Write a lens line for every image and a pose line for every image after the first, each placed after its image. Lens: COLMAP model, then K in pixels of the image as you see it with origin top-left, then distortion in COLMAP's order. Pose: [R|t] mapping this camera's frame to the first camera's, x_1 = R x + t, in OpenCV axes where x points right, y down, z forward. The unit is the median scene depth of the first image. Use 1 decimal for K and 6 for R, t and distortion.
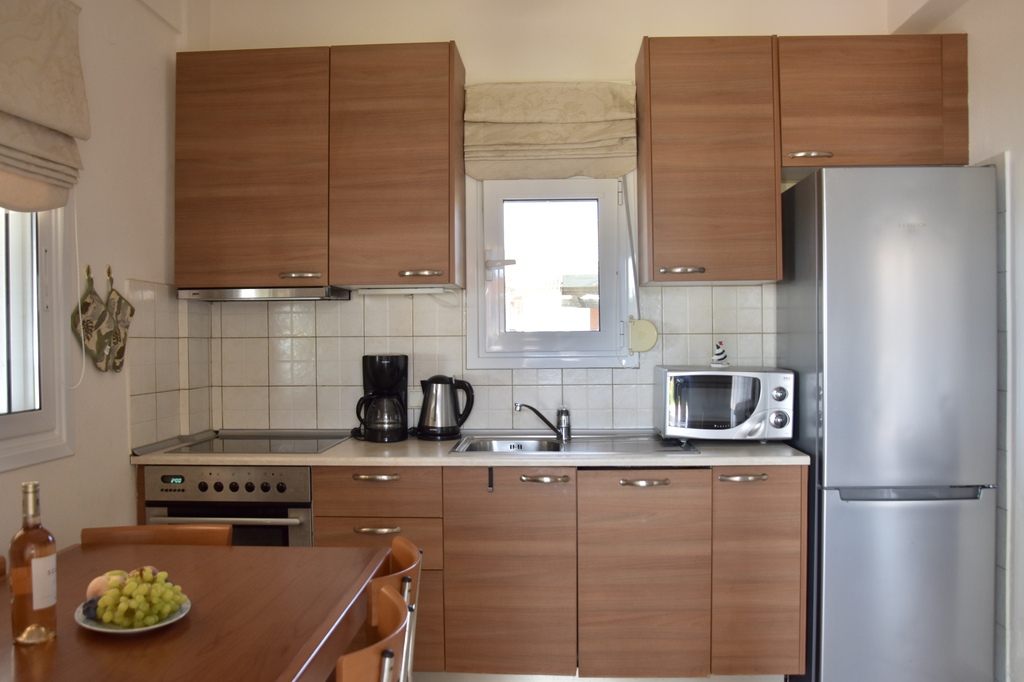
lens RADIAL K [[849.6, 0, 496.1], [0, 849.6, 346.1], [0, 0, 1]] dist [-0.159116, 0.139197]
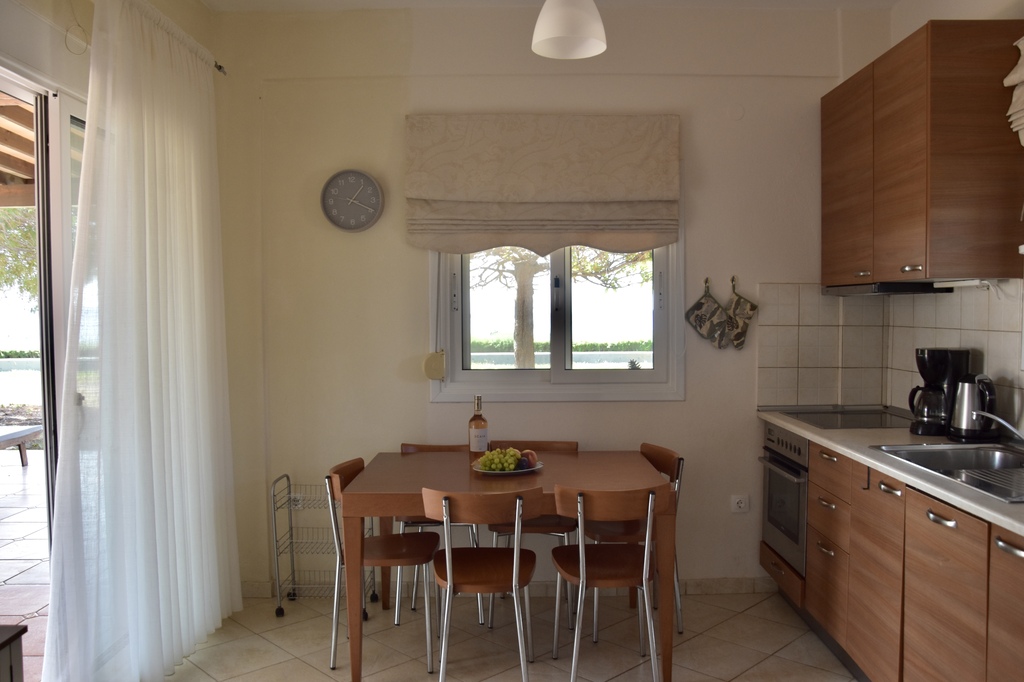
lens RADIAL K [[813.9, 0, 517.8], [0, 813.9, 348.3], [0, 0, 1]] dist [-0.146871, 0.109981]
pose [[0.061321, 0.055144, -0.996594, 0.874992], [-0.005409, 0.998476, 0.054915, -0.044032], [0.998103, 0.002024, 0.061526, 0.514710]]
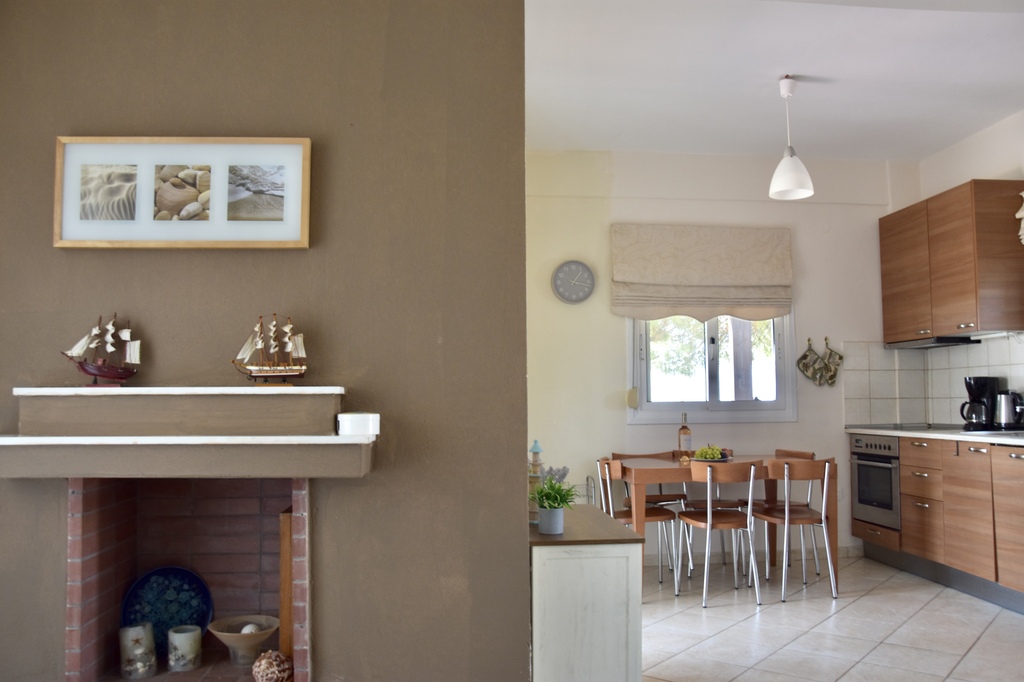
lens RADIAL K [[781.6, 0, 533.7], [0, 781.6, 354.9], [0, 0, 1]] dist [-0.113792, 0.073482]
pose [[0.164051, -0.050093, -0.985179, 1.304867], [-0.004844, 0.998657, -0.051584, 0.053553], [0.986440, 0.013234, 0.163588, -0.067285]]
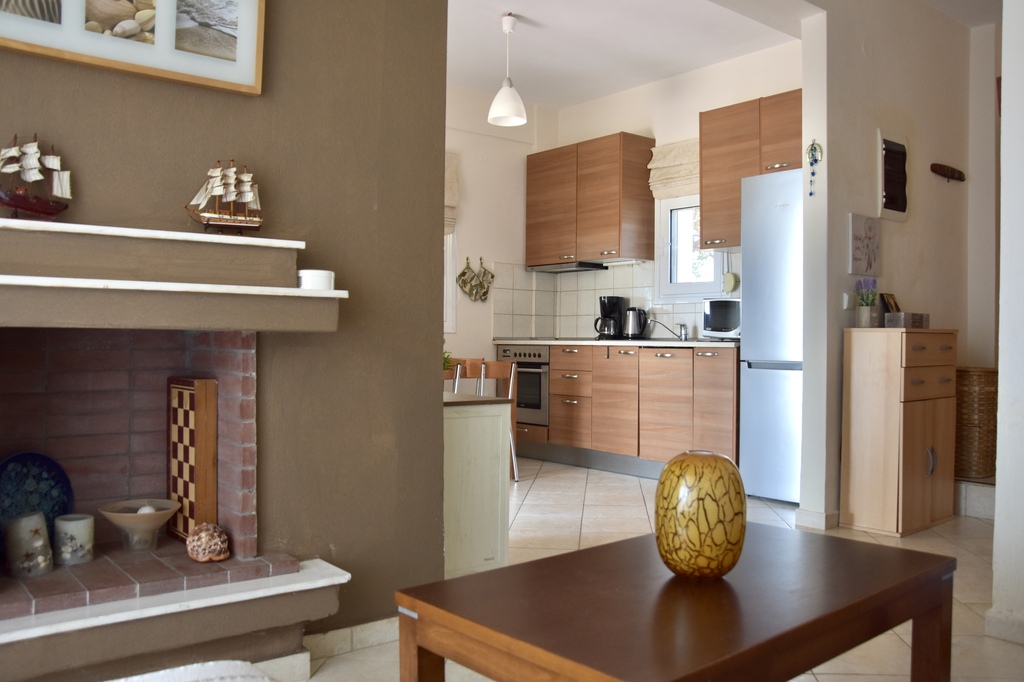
lens RADIAL K [[813.9, 0, 517.8], [0, 813.9, 348.3], [0, 0, 1]] dist [-0.146871, 0.109981]
pose [[0.680436, 0.024262, -0.732405, 1.238102], [-0.023456, 0.999661, 0.011324, 0.128149], [0.732432, 0.009474, 0.680775, -0.467403]]
